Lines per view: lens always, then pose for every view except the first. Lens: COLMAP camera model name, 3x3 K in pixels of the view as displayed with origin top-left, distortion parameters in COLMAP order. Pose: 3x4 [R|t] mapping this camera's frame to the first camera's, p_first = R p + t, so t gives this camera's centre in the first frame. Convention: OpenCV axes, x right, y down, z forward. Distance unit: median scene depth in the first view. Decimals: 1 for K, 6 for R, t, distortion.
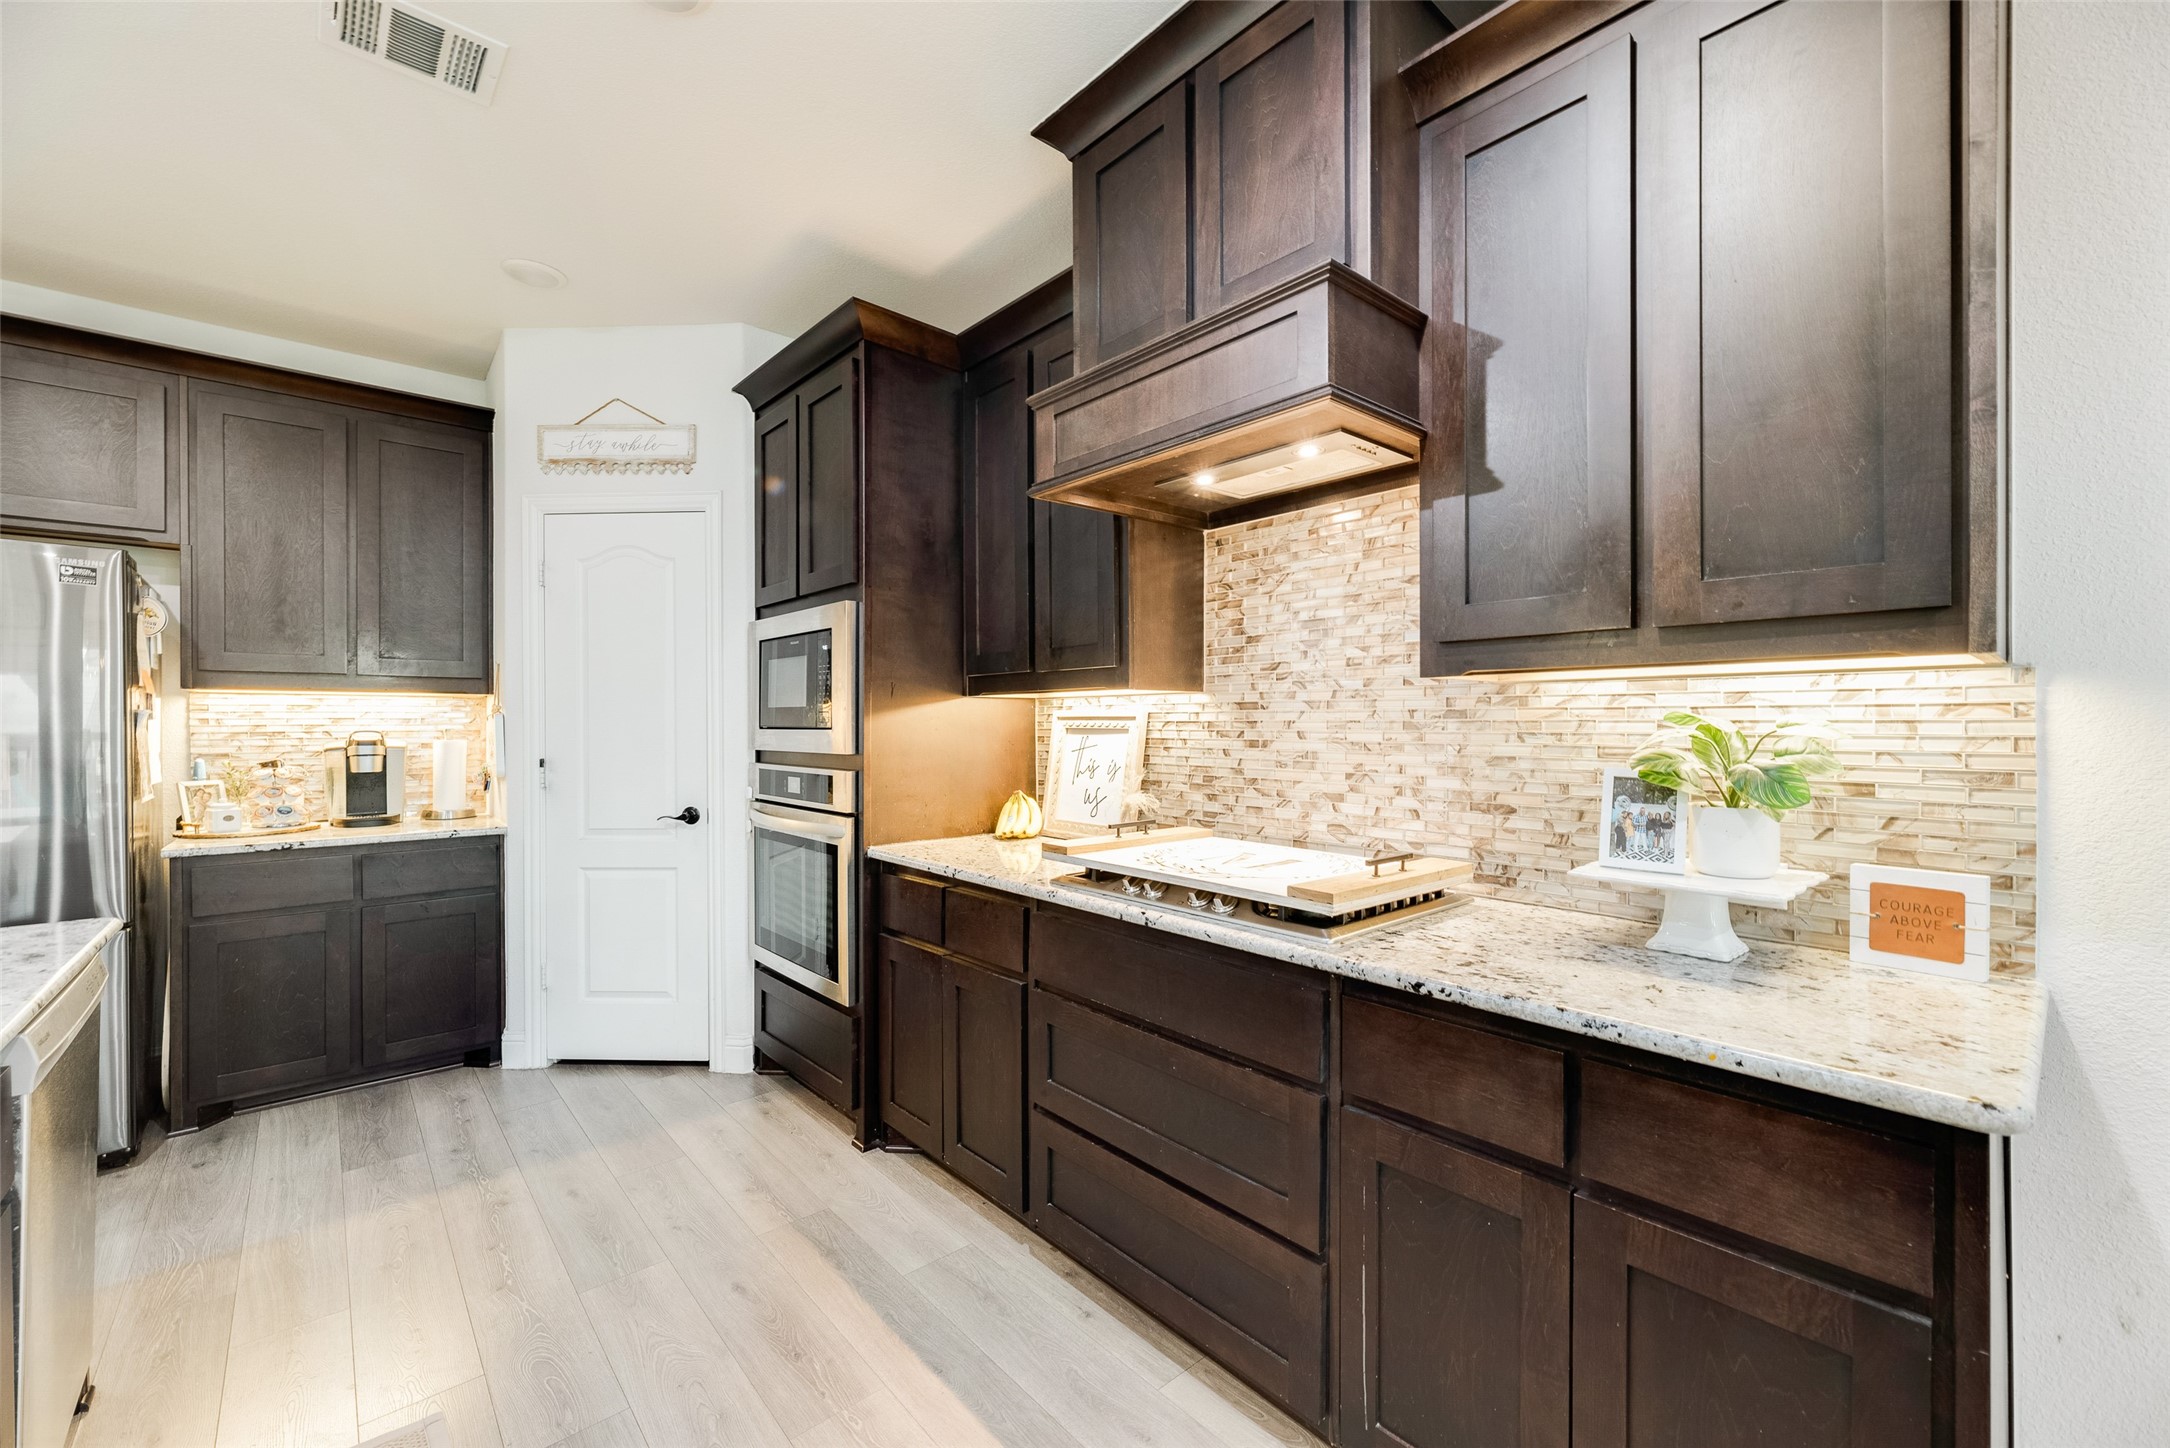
lens RADIAL K [[872.9, 0, 1088.4], [0, 872.9, 724.6], [0, 0, 1]] dist [0.003038, 0.000171]
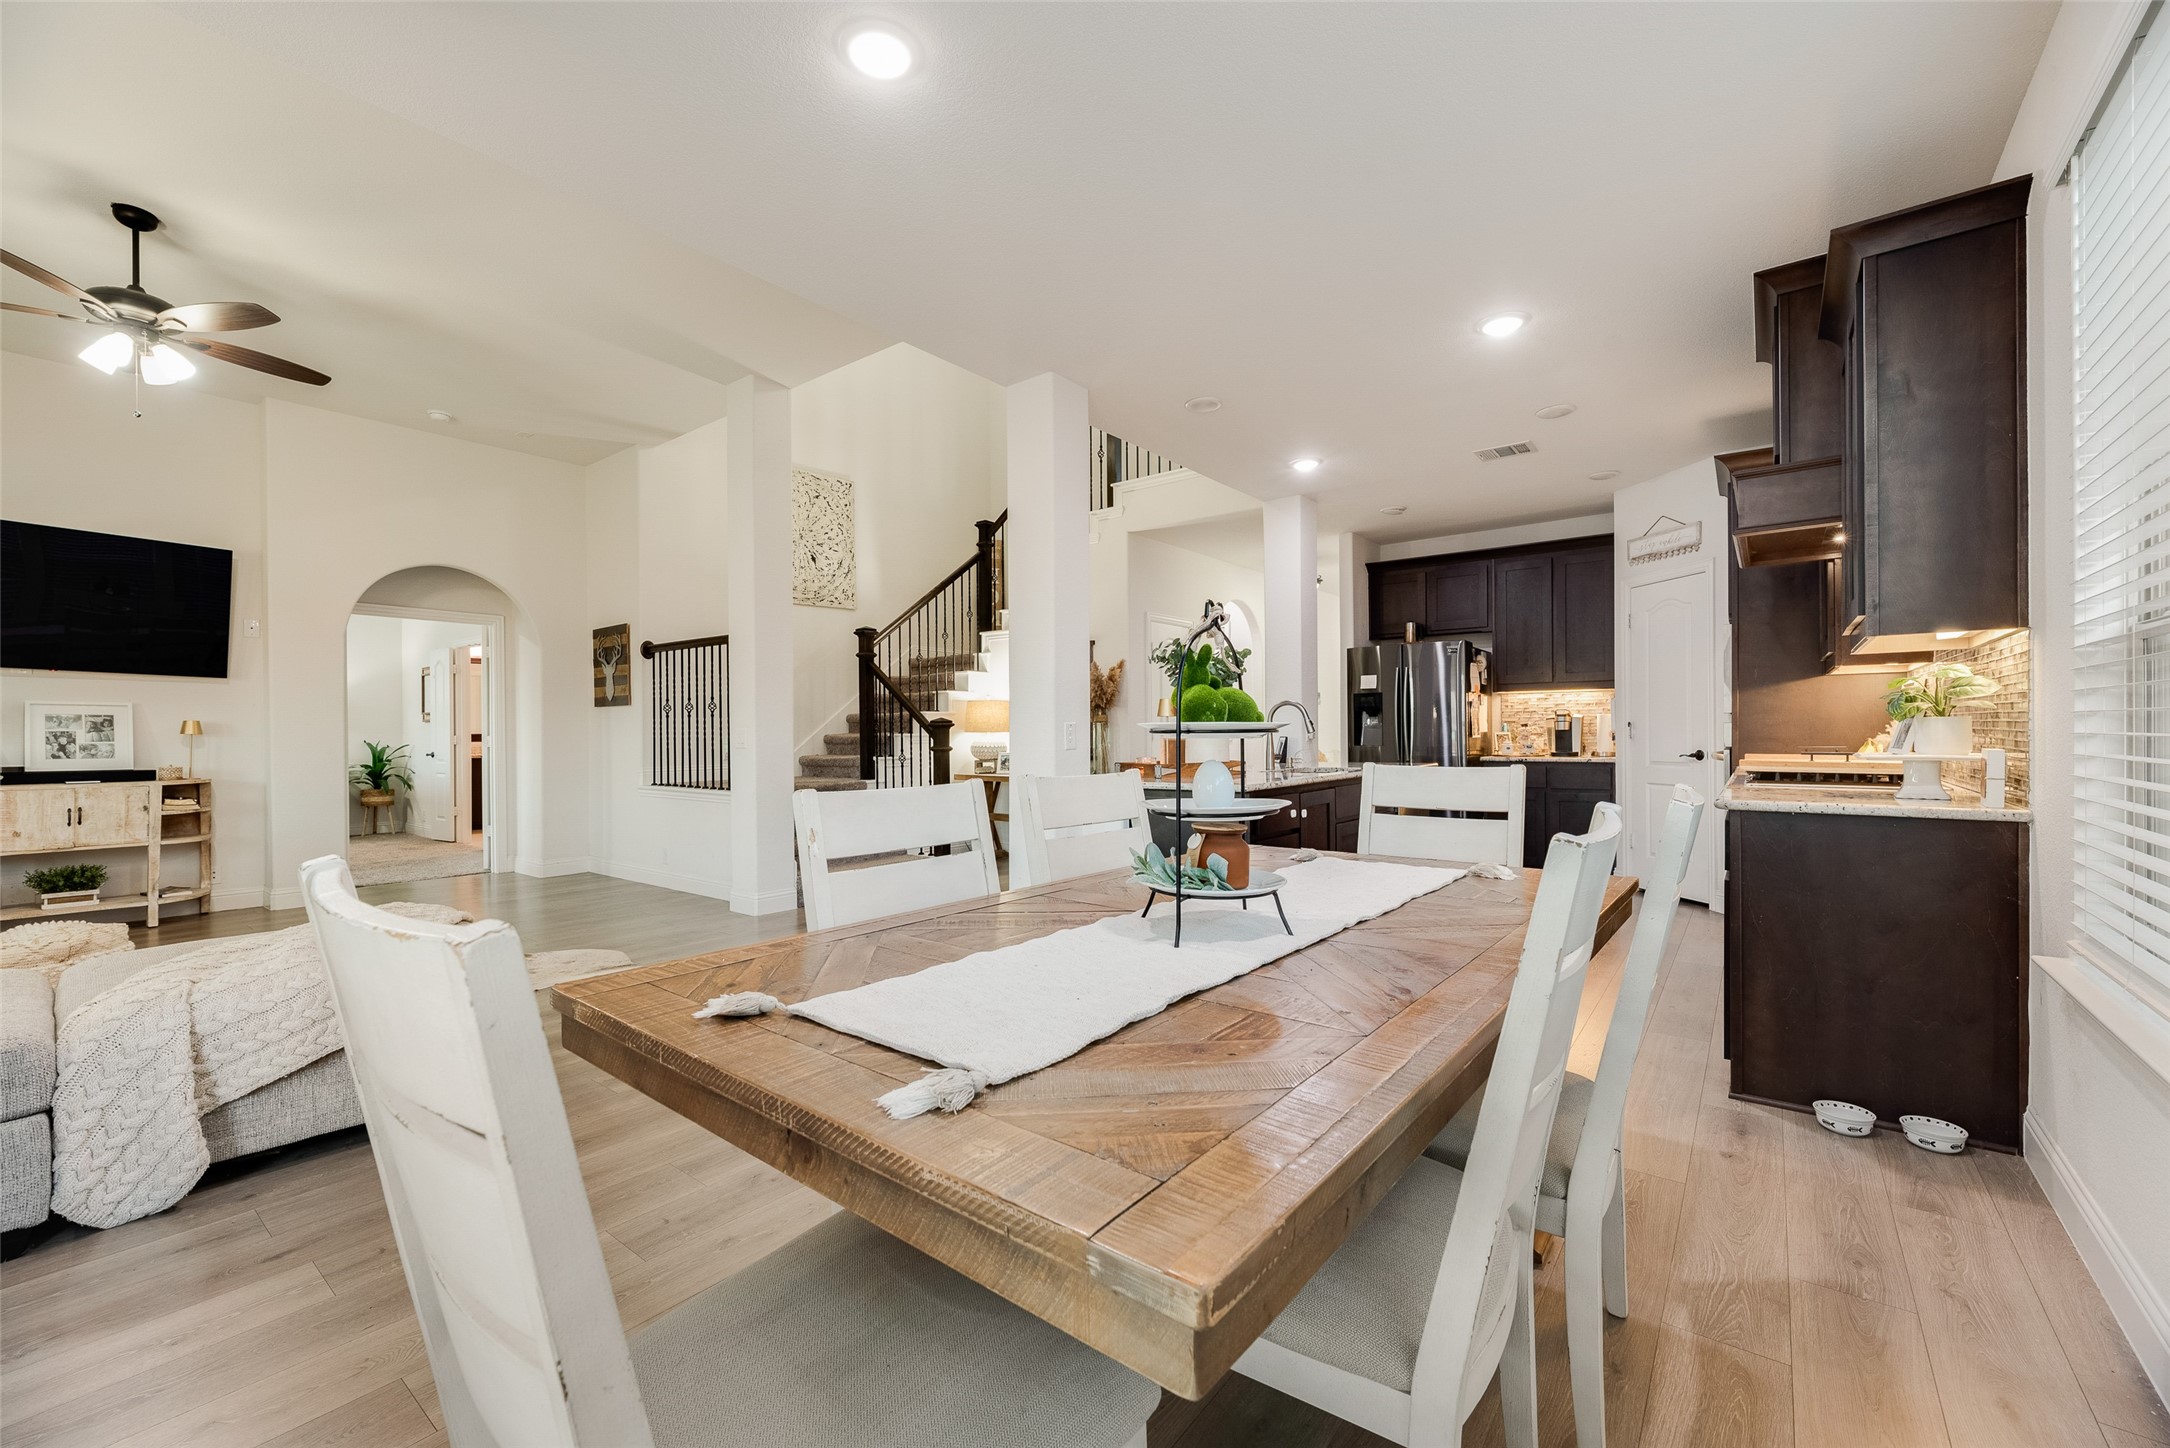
lens RADIAL K [[872.9, 0, 1080.9], [0, 872.9, 733.4], [0, 0, 1]] dist [0.003038, 0.000171]
pose [[0.186665, 0.003432, -0.982418, 1.170057], [0.005136, 0.999977, 0.004469, 0.058658], [0.982410, -0.005880, 0.186643, -0.573249]]
